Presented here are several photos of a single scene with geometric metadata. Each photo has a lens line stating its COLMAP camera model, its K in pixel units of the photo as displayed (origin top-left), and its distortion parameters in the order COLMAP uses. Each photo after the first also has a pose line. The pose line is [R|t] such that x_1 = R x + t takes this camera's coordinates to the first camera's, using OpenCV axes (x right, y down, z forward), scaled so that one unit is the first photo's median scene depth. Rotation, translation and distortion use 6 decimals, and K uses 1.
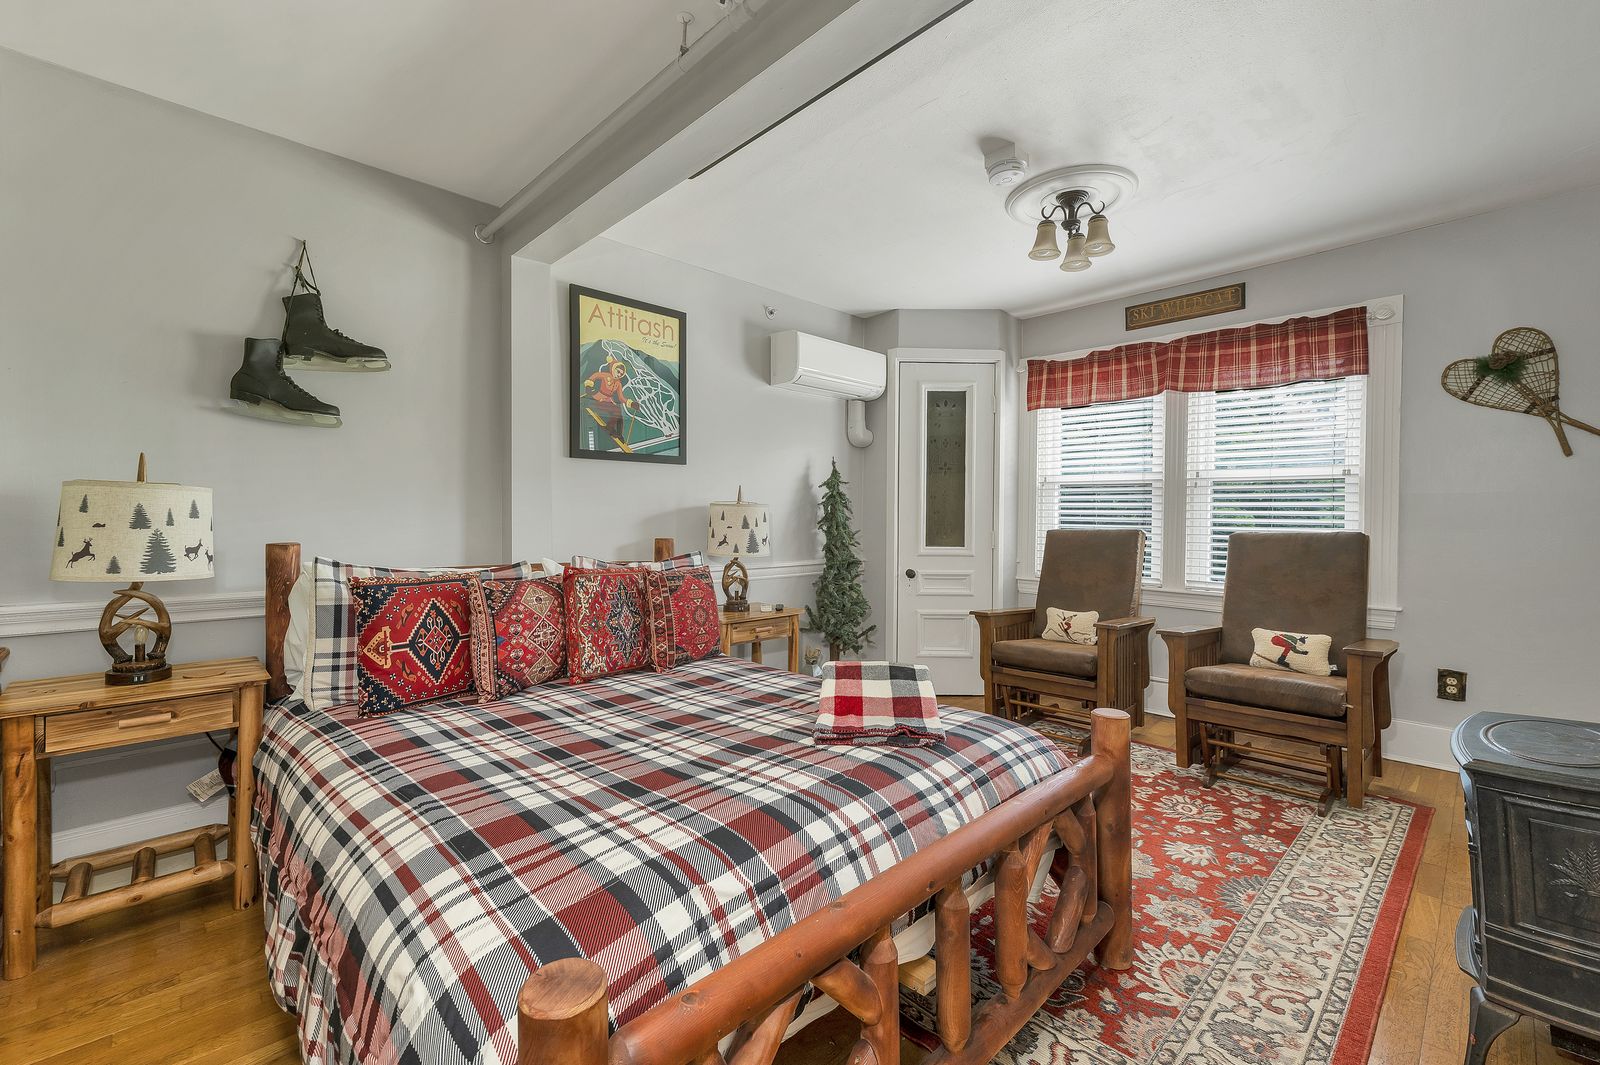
lens RADIAL K [[674.7, 0, 799.9], [0, 674.7, 523.4], [0, 0, 1]] dist [0.008335, -0.000743]
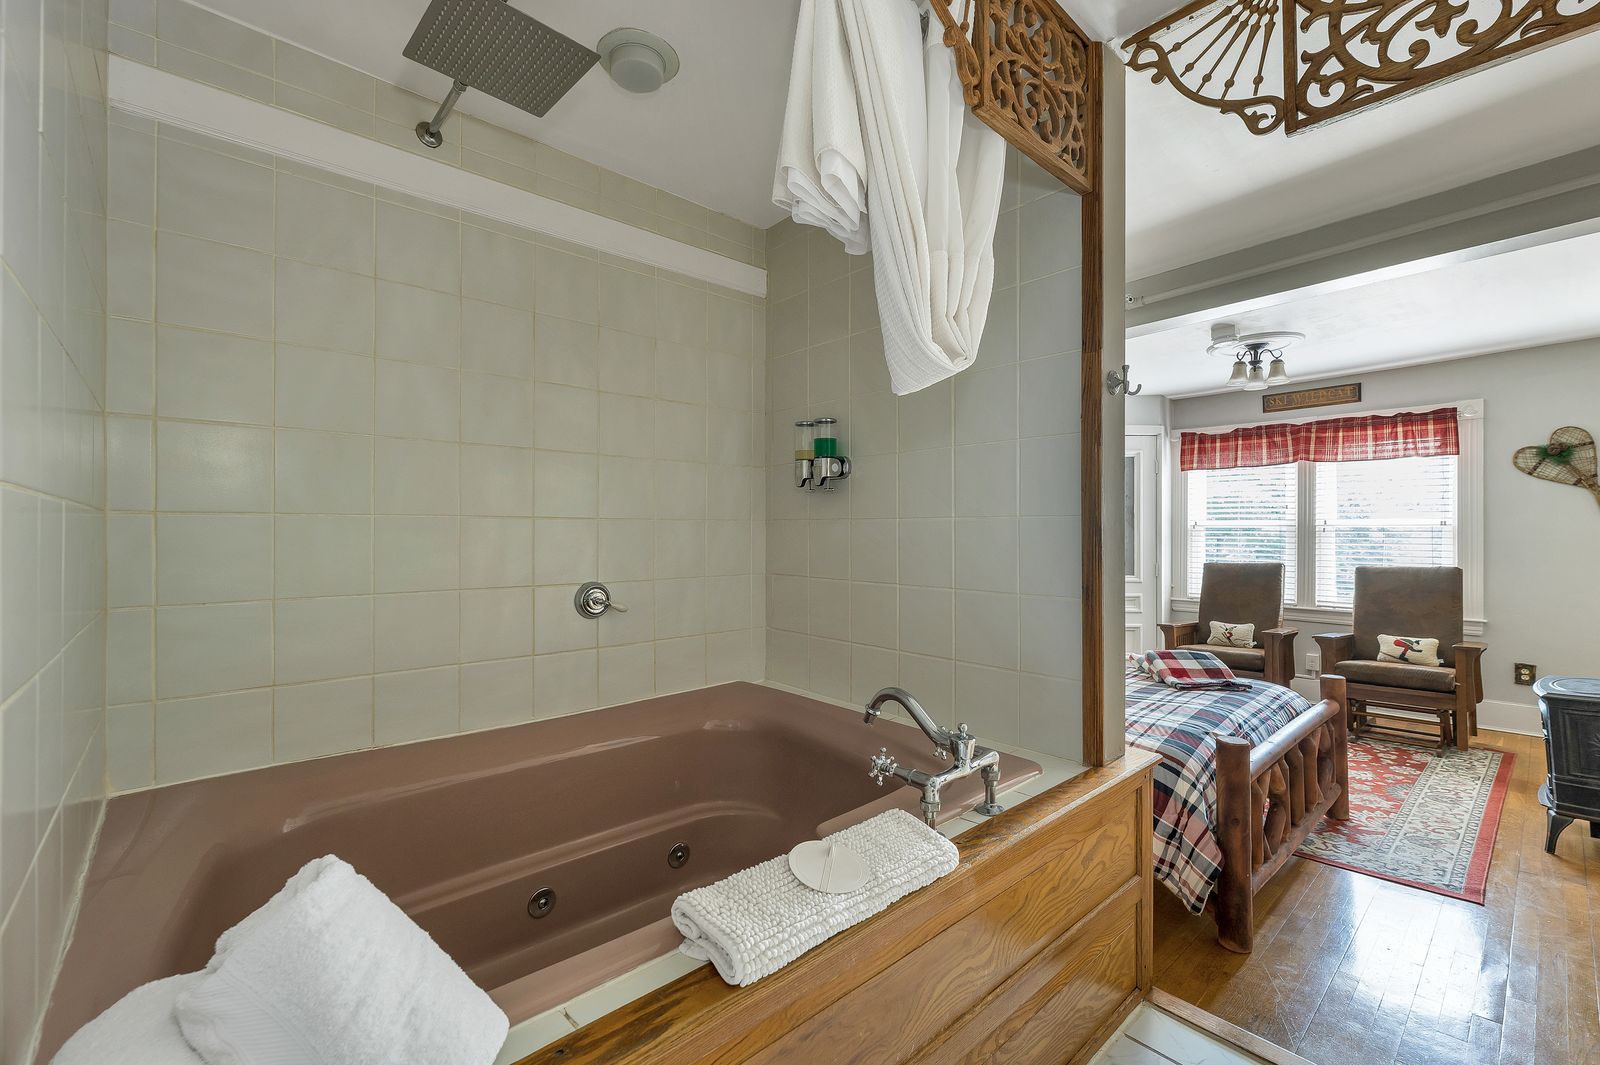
lens RADIAL K [[682.8, 0, 800.2], [0, 682.8, 534.8], [0, 0, 1]] dist [0.003825, 0.000677]
pose [[0.999368, -0.008584, -0.034484, -0.482921], [0.008166, 0.999892, -0.012246, -0.045699], [0.034586, 0.011957, 0.999330, -0.469787]]
